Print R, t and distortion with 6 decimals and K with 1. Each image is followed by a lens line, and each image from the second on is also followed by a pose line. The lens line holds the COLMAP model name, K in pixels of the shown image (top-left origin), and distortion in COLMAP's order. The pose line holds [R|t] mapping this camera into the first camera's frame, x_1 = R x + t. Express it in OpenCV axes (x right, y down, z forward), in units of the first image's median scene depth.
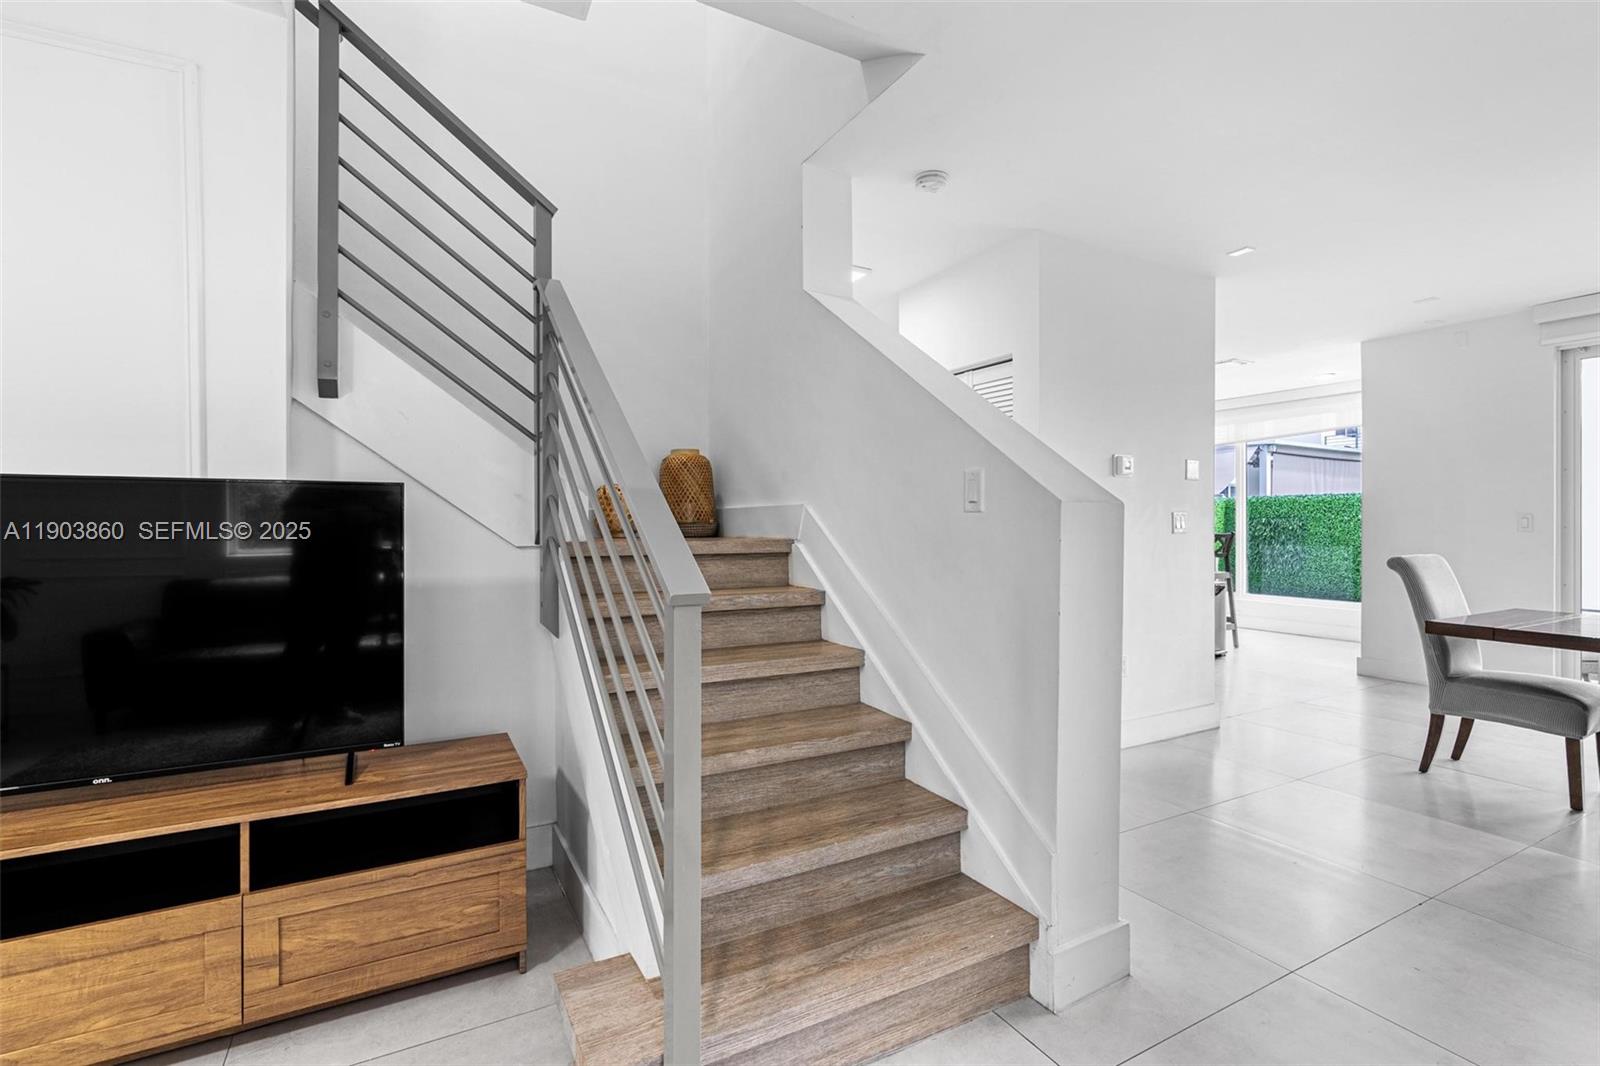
lens RADIAL K [[734.5, 0, 796.9], [0, 734.5, 527.7], [0, 0, 1]] dist [-0.000146, -0.000218]
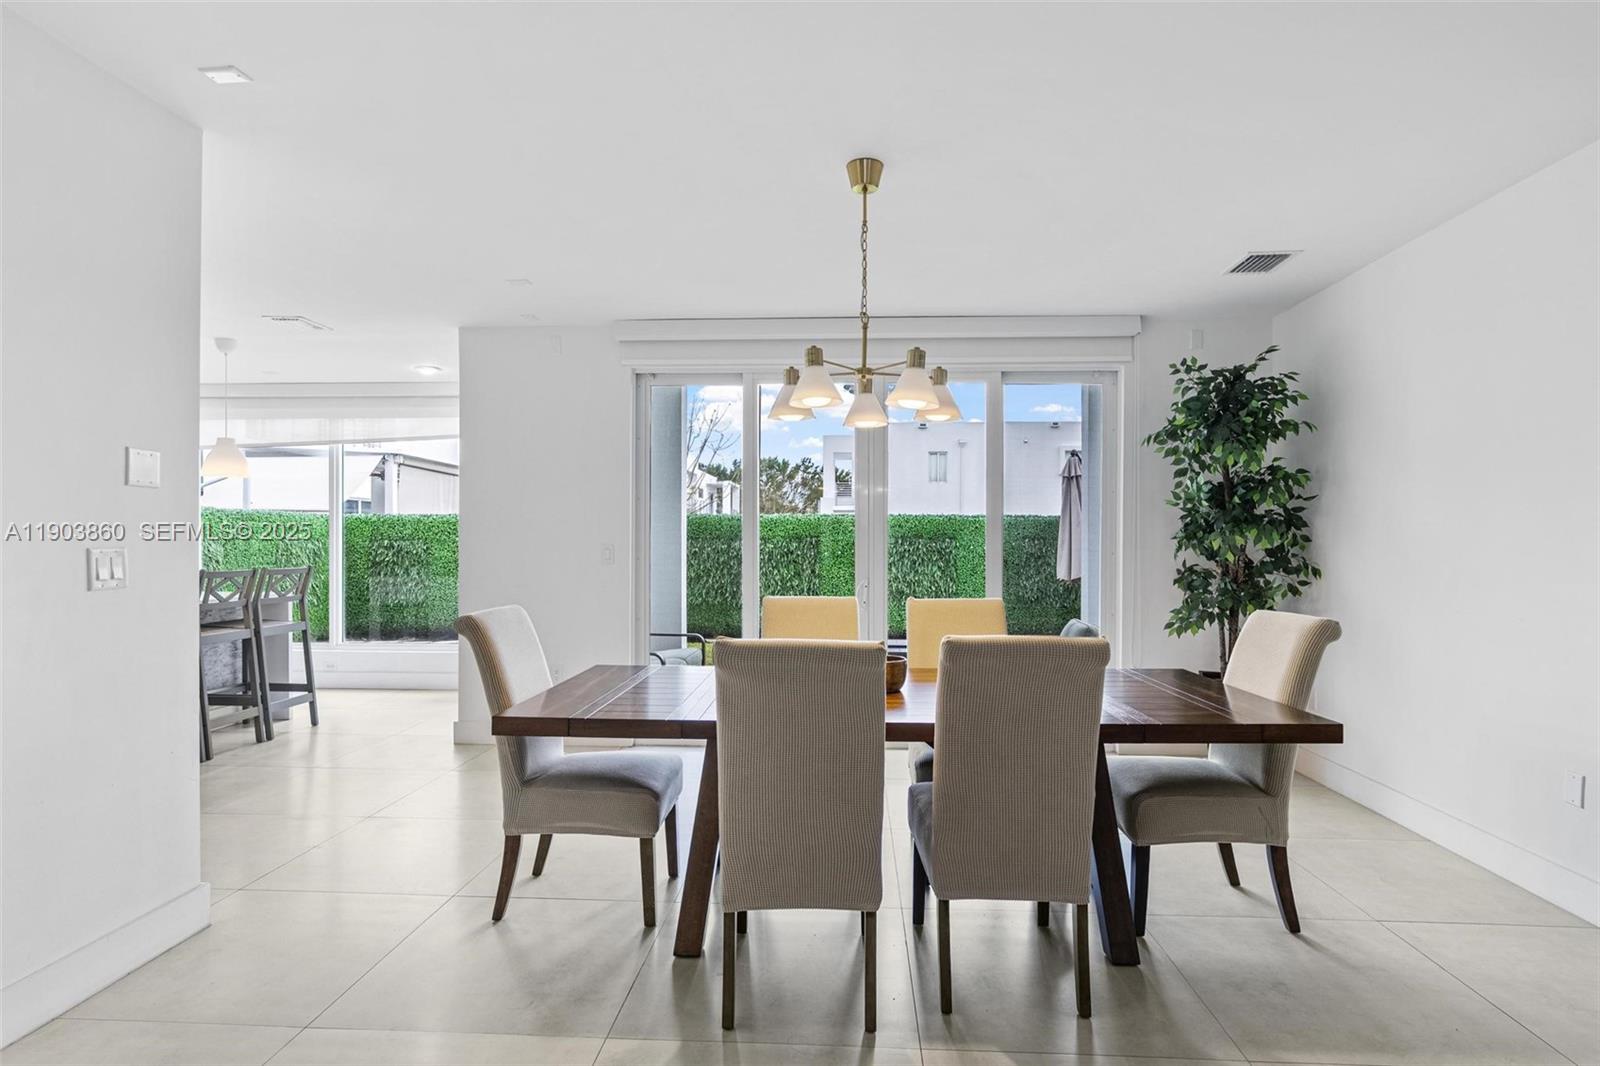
lens RADIAL K [[825.6, 0, 806.6], [0, 825.6, 545.8], [0, 0, 1]] dist [0.002943, 0.000652]
pose [[0.531691, 0.000533, 0.846938, 0.209828], [-0.000809, 1.000000, -0.000121, -0.016239], [-0.846938, -0.000621, 0.531691, 0.202545]]
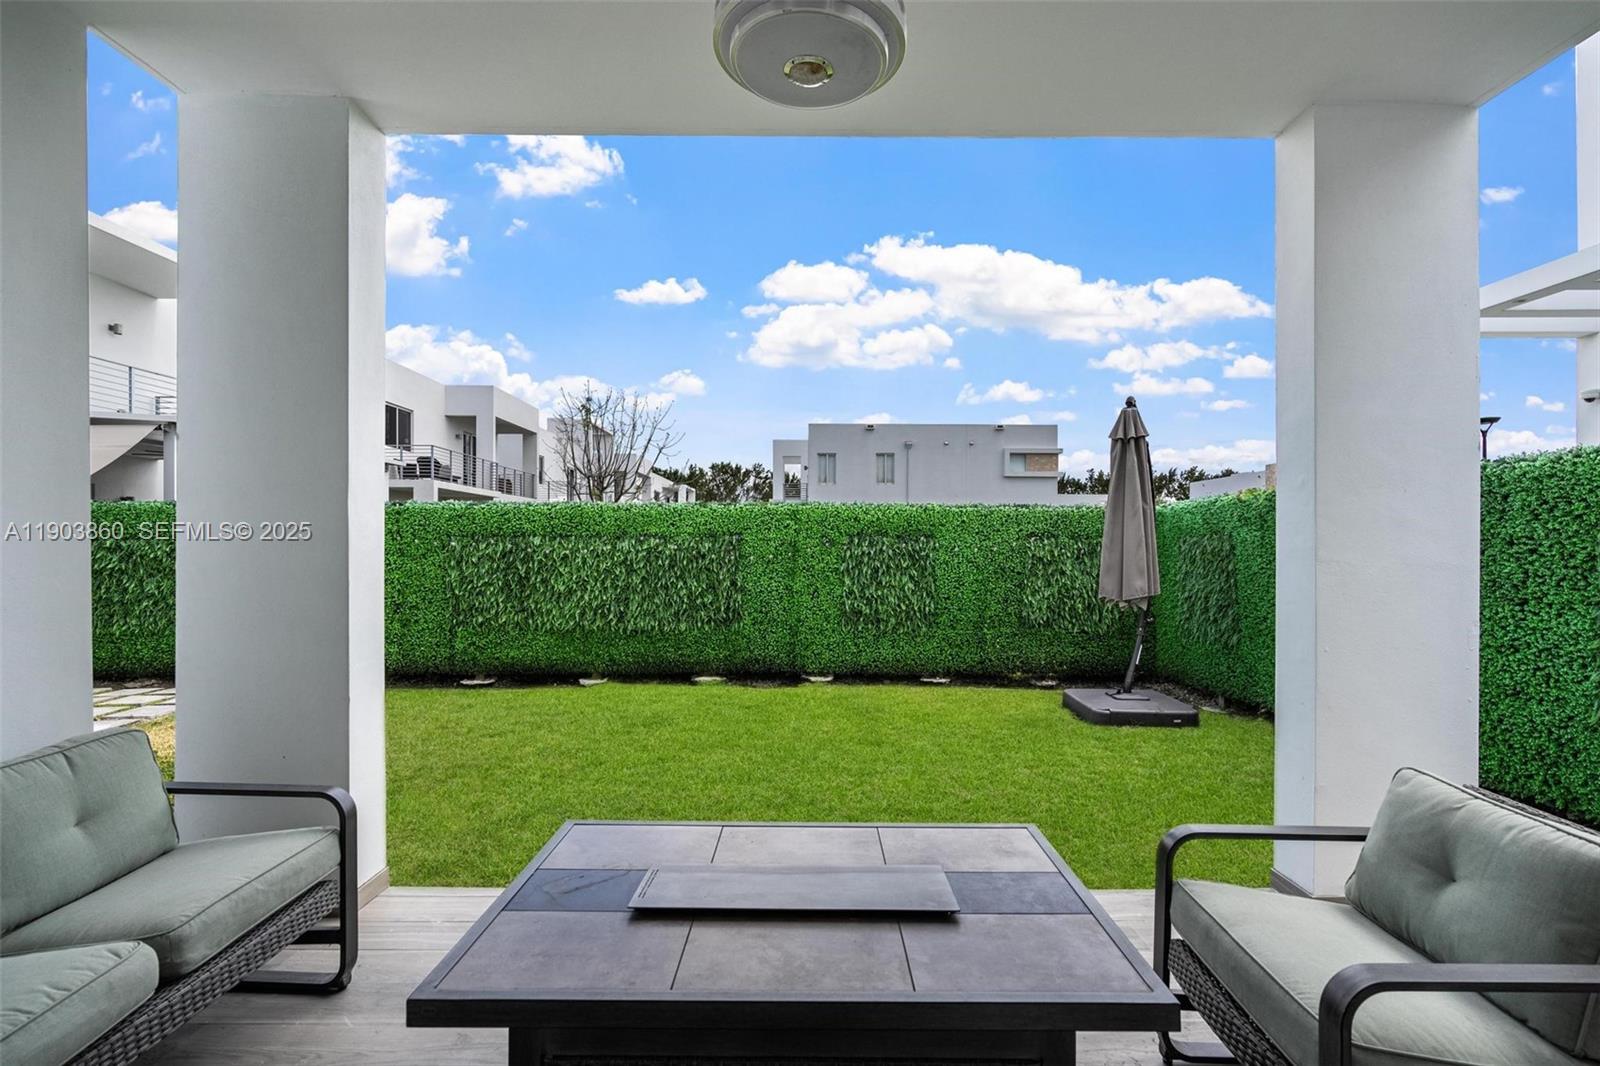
lens RADIAL K [[719.4, 0, 802.2], [0, 719.4, 541.3], [0, 0, 1]] dist [-0.000960, 0.000596]
pose [[0.484237, 0.006211, 0.874915, 0.958487], [-0.000933, 0.999978, -0.006582, -0.018218], [-0.874936, 0.002371, 0.484232, 0.587811]]
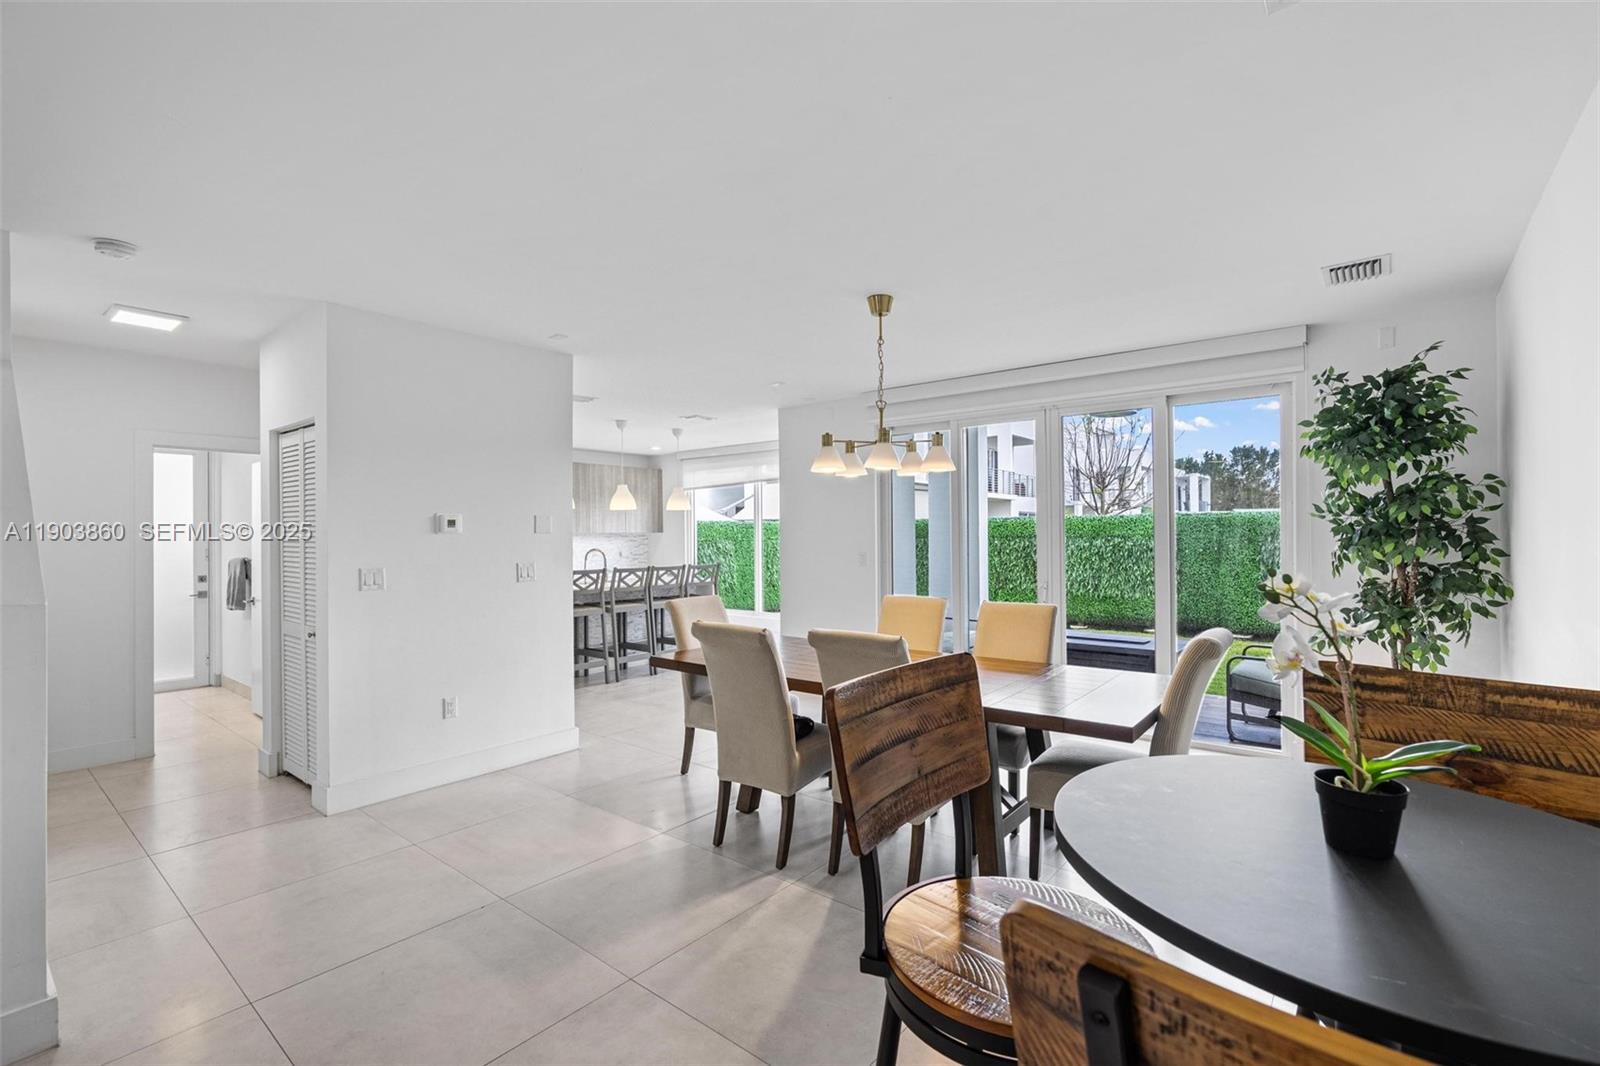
lens RADIAL K [[719.4, 0, 800.0], [0, 719.4, 533.0], [0, 0, 1]] dist [-0.001789, 0.000406]
pose [[0.928861, -0.004116, 0.370407, 0.363154], [0.006818, 0.999959, -0.005987, -0.040961], [-0.370367, 0.008087, 0.928850, -0.125767]]
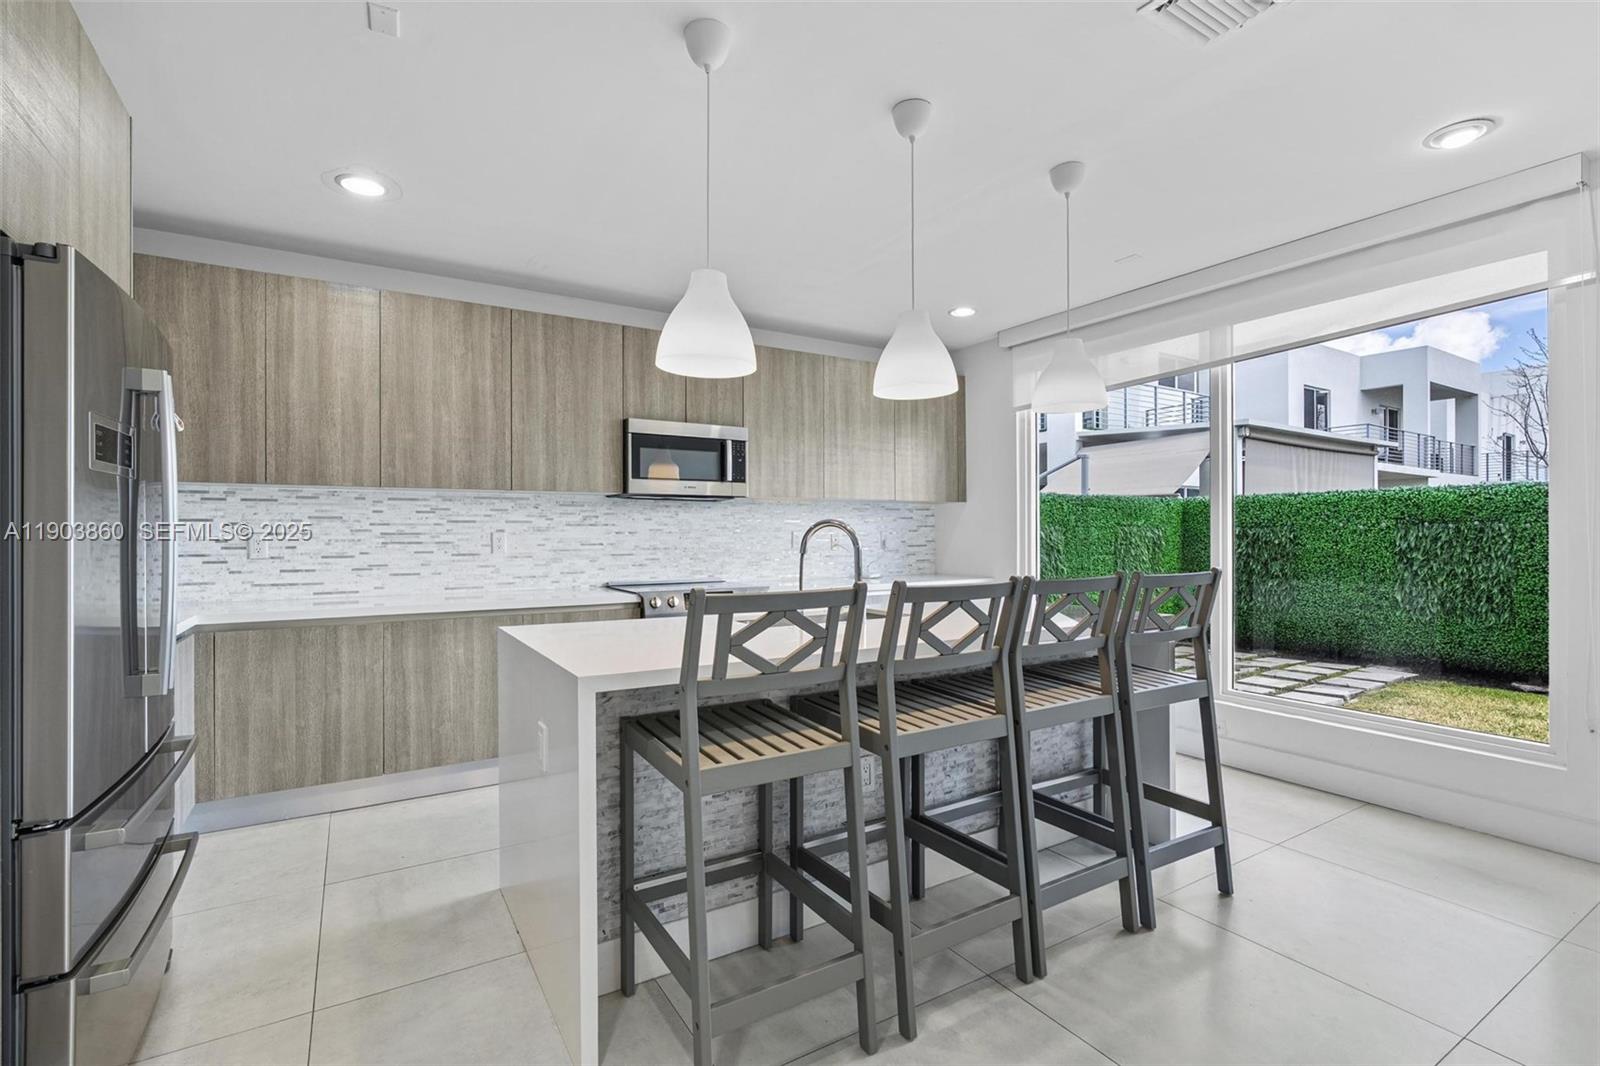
lens RADIAL K [[719.4, 0, 800.0], [0, 719.4, 533.0], [0, 0, 1]] dist [-0.001789, 0.000406]
pose [[0.999019, 0.000046, 0.044282, 0.467823], [0.000132, 0.999992, -0.004021, -0.011901], [-0.044282, 0.004023, 0.999011, 0.820212]]
